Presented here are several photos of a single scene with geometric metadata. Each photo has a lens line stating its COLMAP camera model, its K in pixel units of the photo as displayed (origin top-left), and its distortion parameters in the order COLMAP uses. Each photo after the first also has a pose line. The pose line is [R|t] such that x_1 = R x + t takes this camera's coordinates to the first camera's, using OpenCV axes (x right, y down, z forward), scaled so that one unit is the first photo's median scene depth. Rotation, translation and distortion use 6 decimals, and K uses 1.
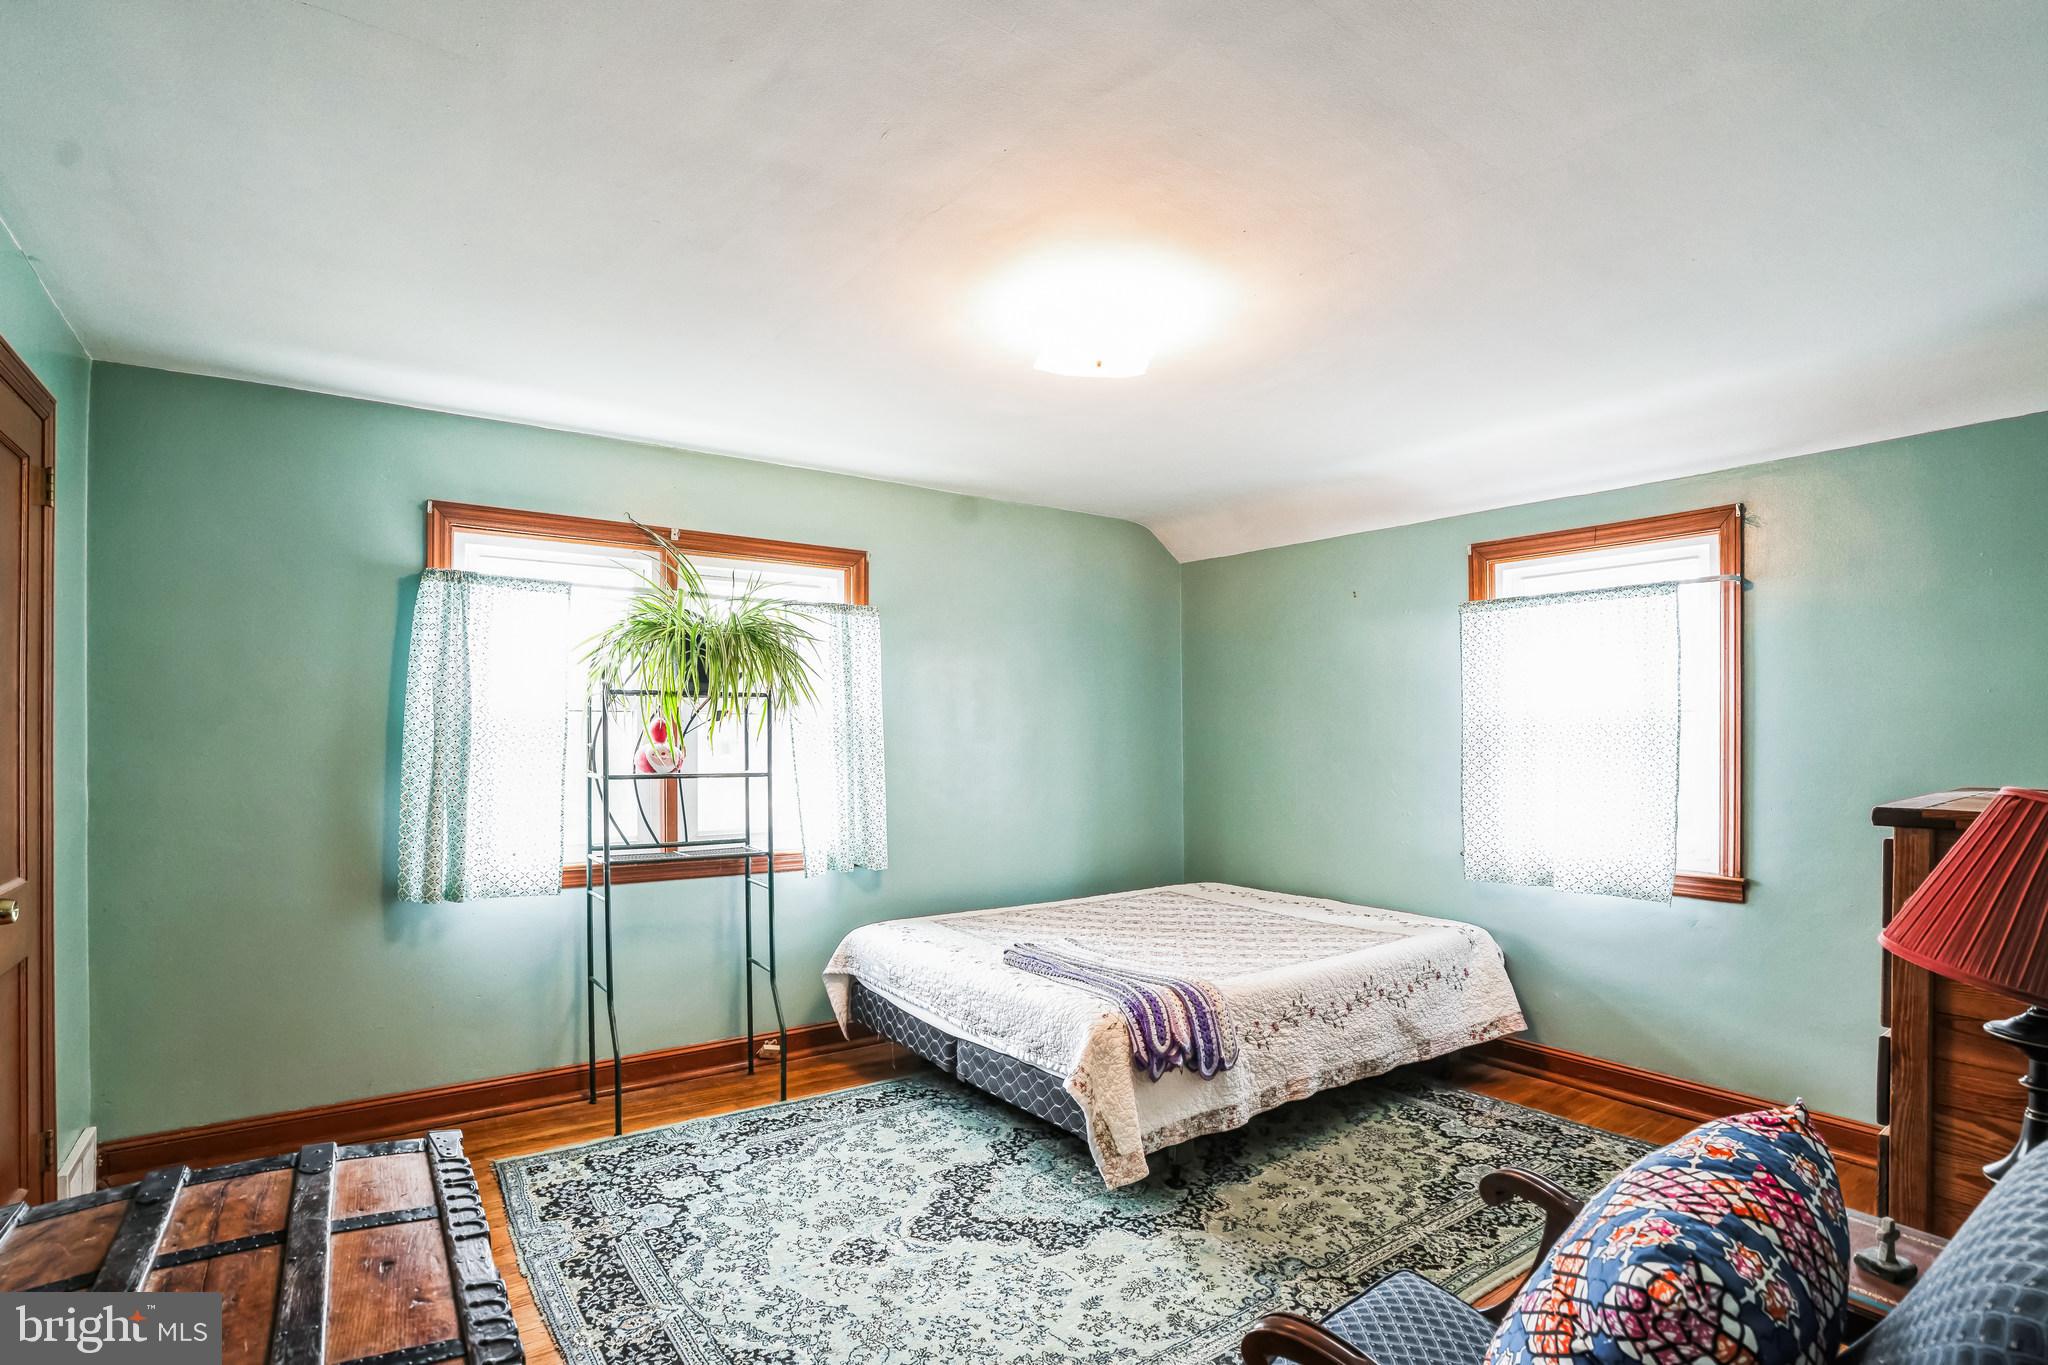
lens RADIAL K [[1005.4, 0, 1023.5], [0, 1005.4, 711.9], [0, 0, 1]] dist [-0.080032, 0.000512]
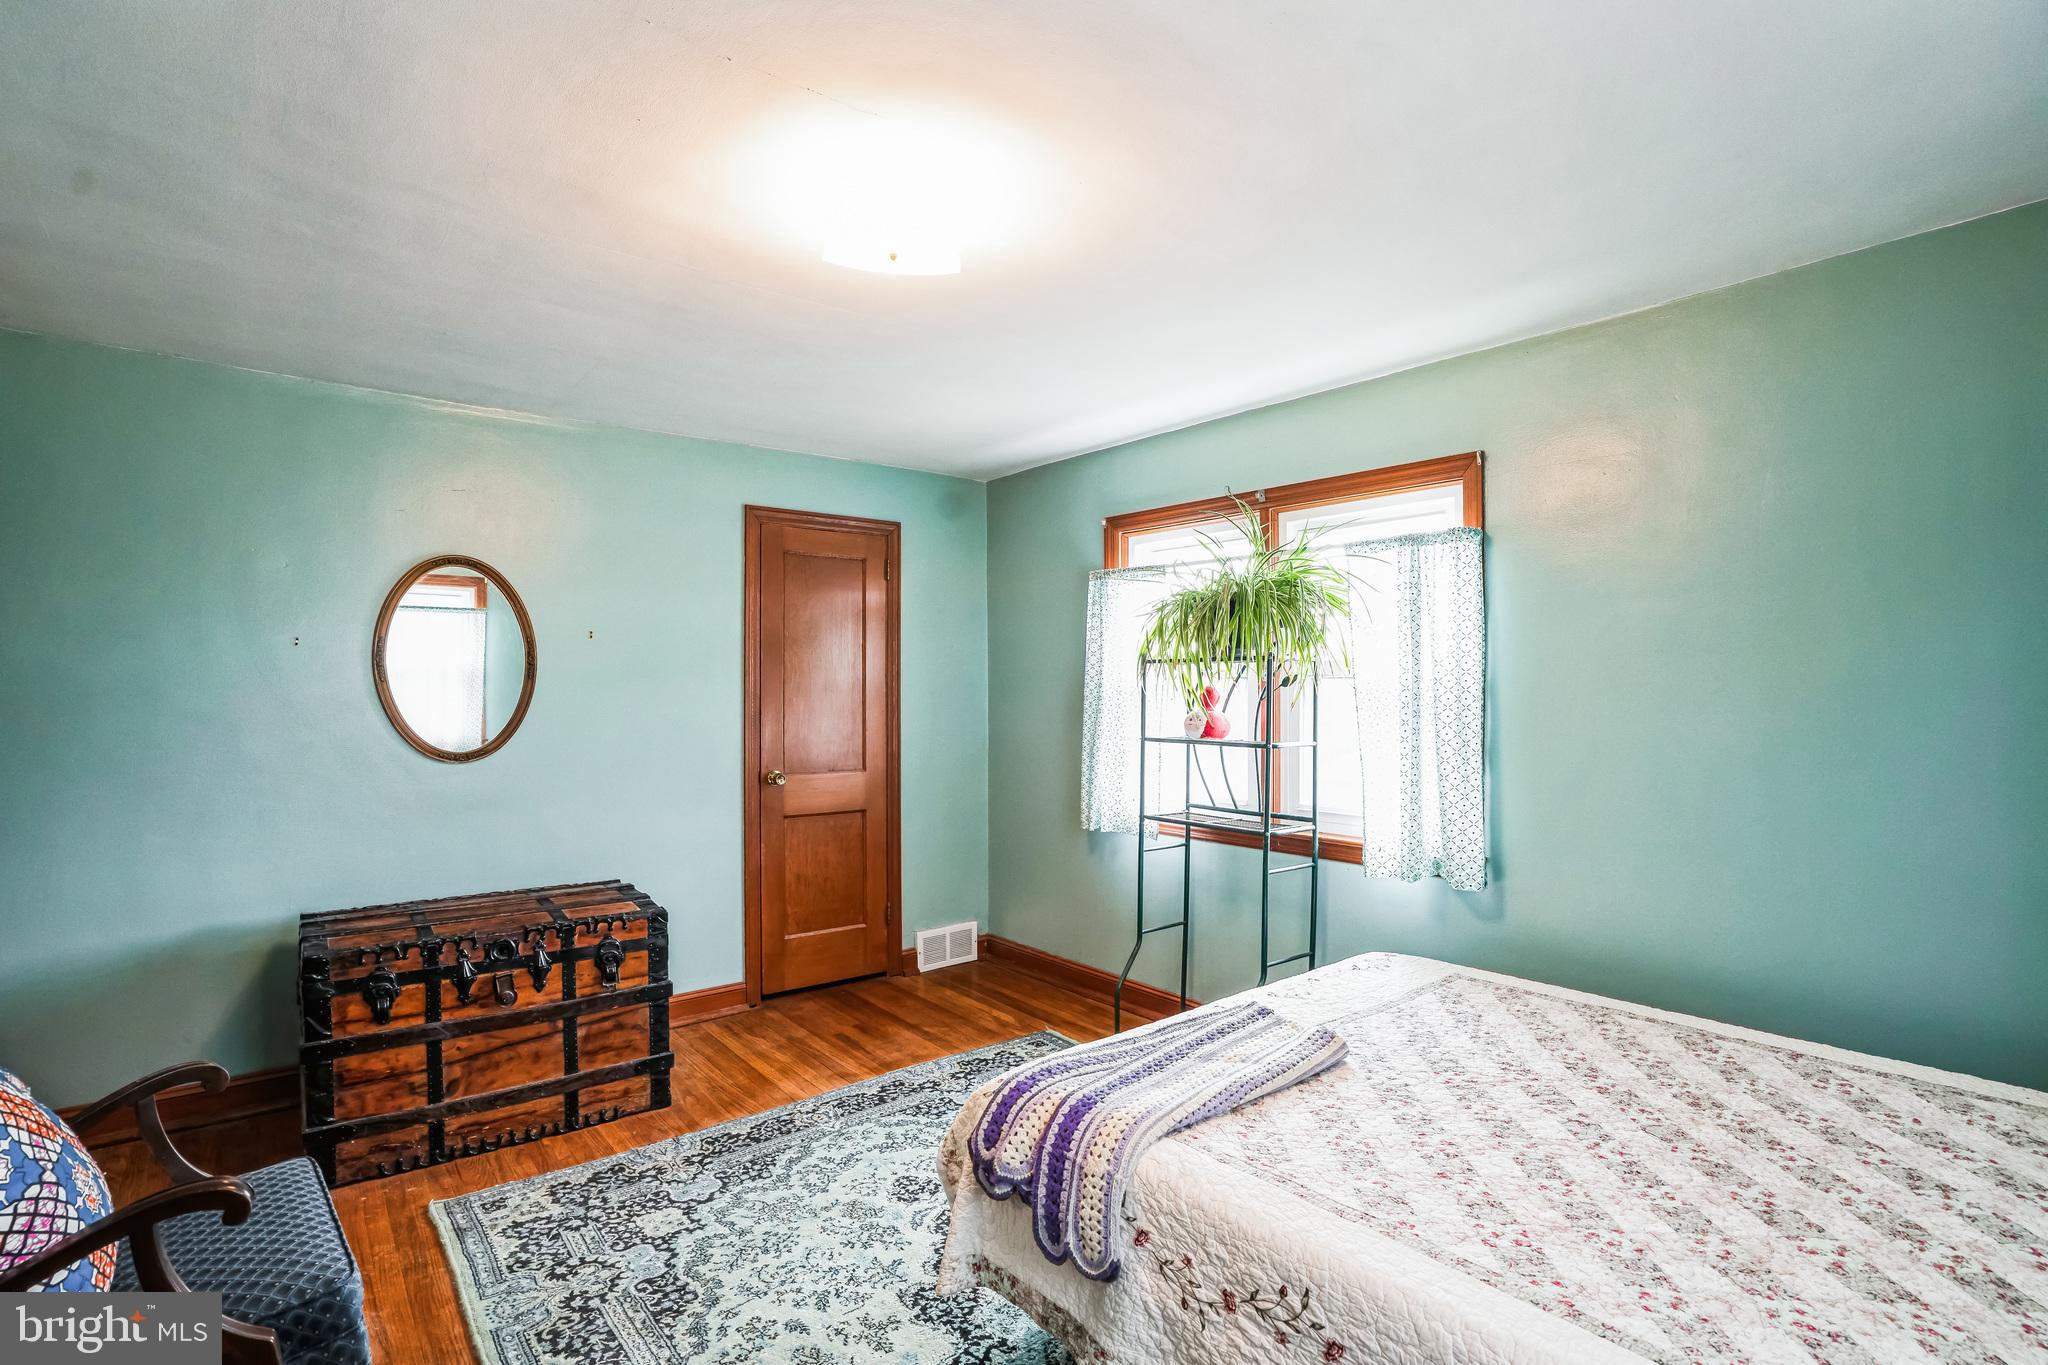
lens RADIAL K [[979.7, 0, 1024.0], [0, 979.7, 682.5], [0, 0, 1]] dist [-0.049895, 0.000208]
pose [[0.048354, -0.008588, -0.998793, 0.695405], [0.016545, 0.999833, -0.007795, 0.009519], [0.998693, -0.016148, 0.048488, 0.837541]]
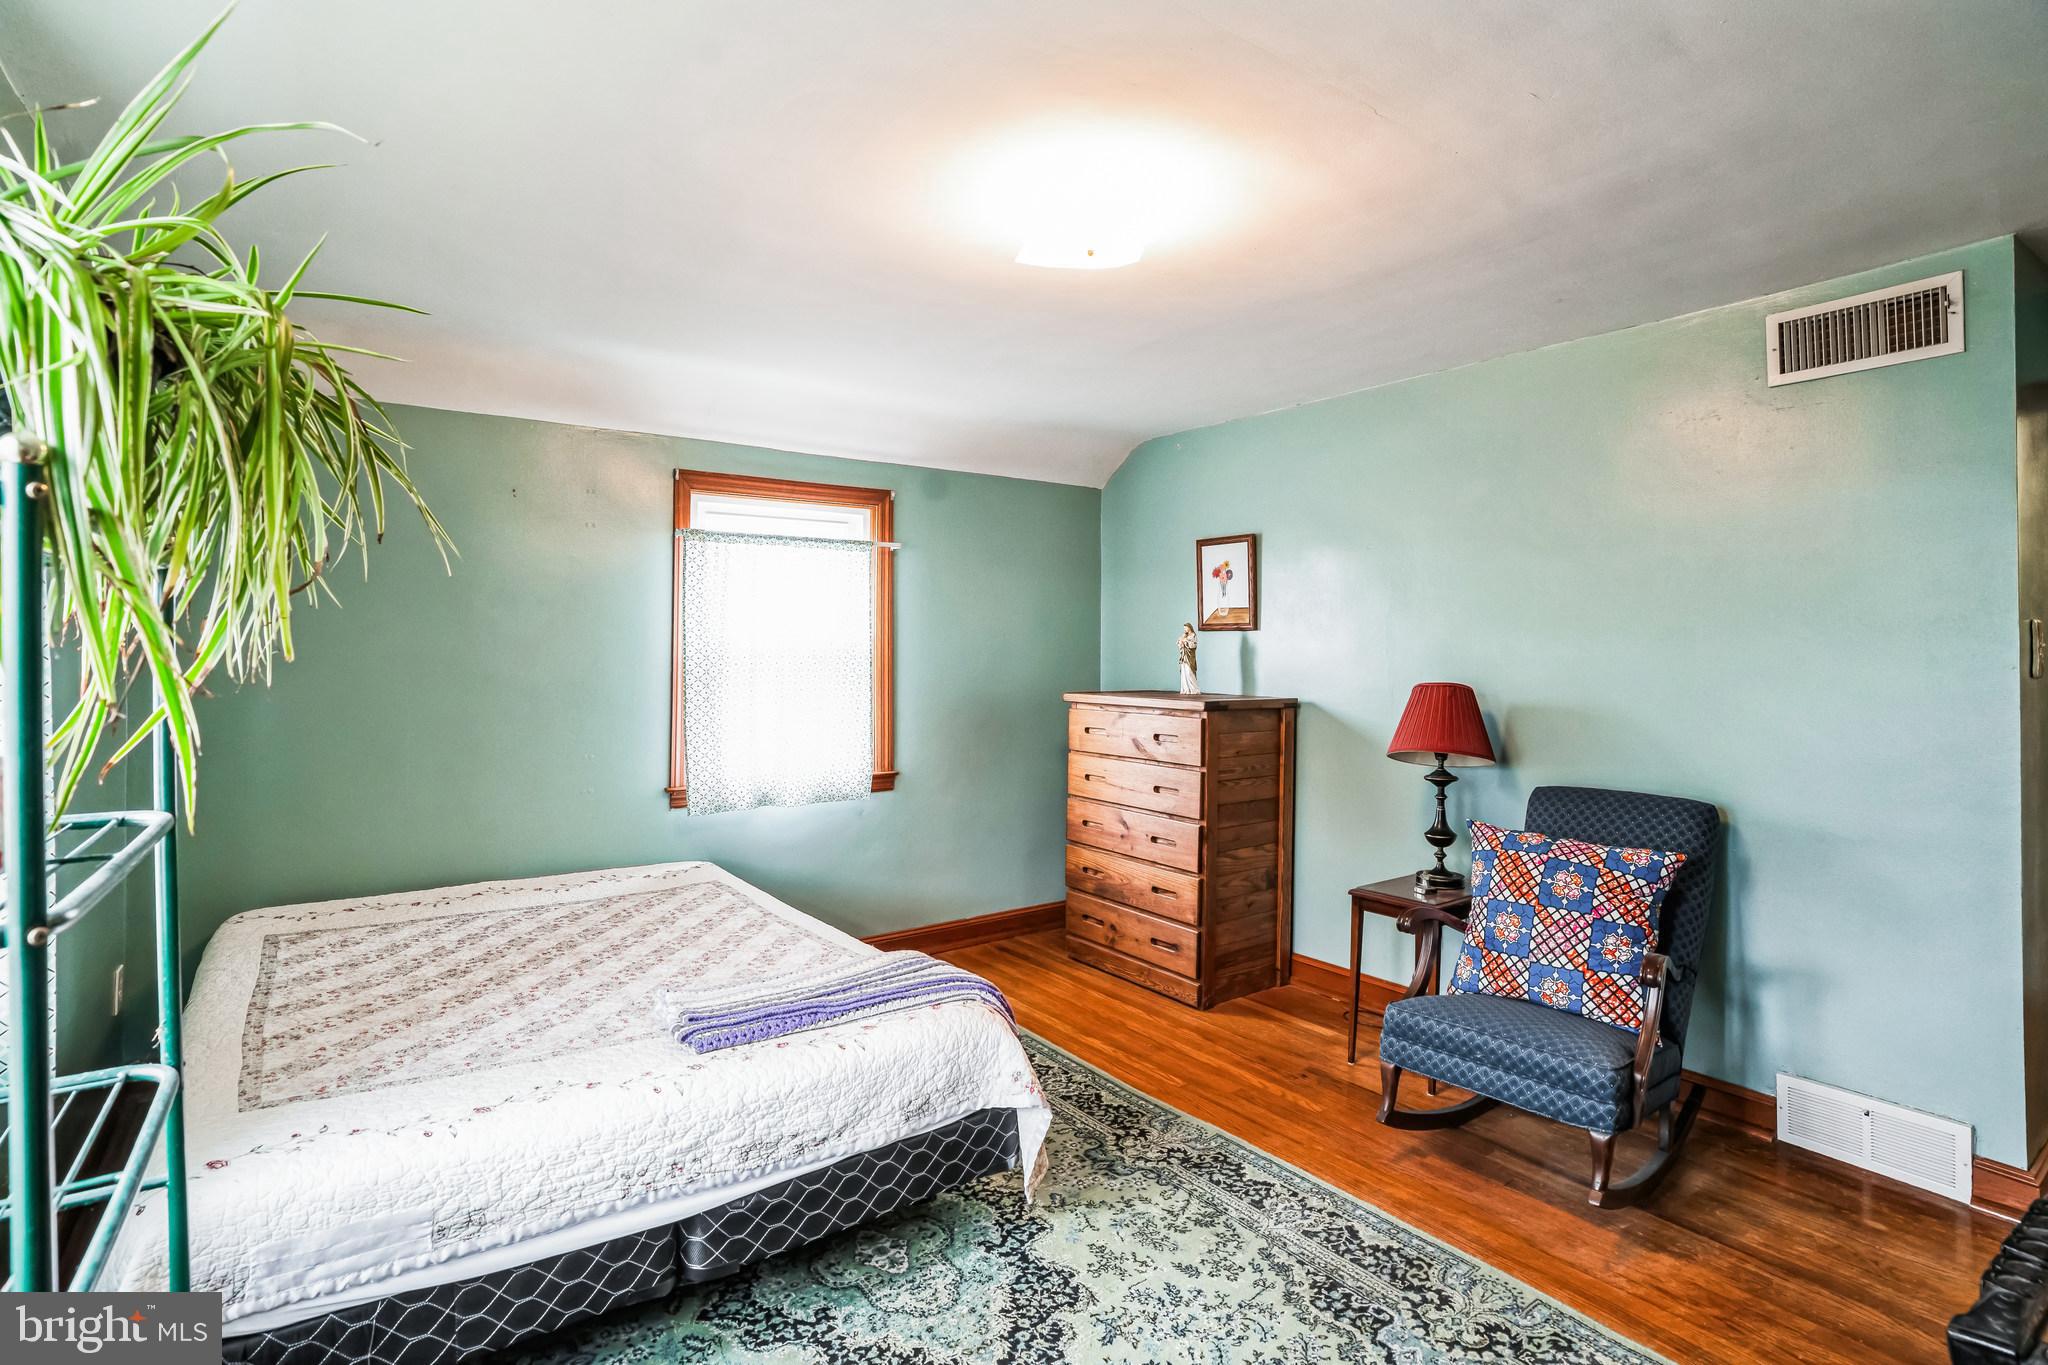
lens RADIAL K [[976.3, 0, 1017.4], [0, 976.3, 635.8], [0, 0, 1]] dist [-0.049409, 0.000429]
pose [[0.006693, 0.019284, 0.999792, -0.613365], [-0.013836, 0.999720, -0.019190, 0.009383], [-0.999882, -0.013705, 0.006958, 0.828329]]
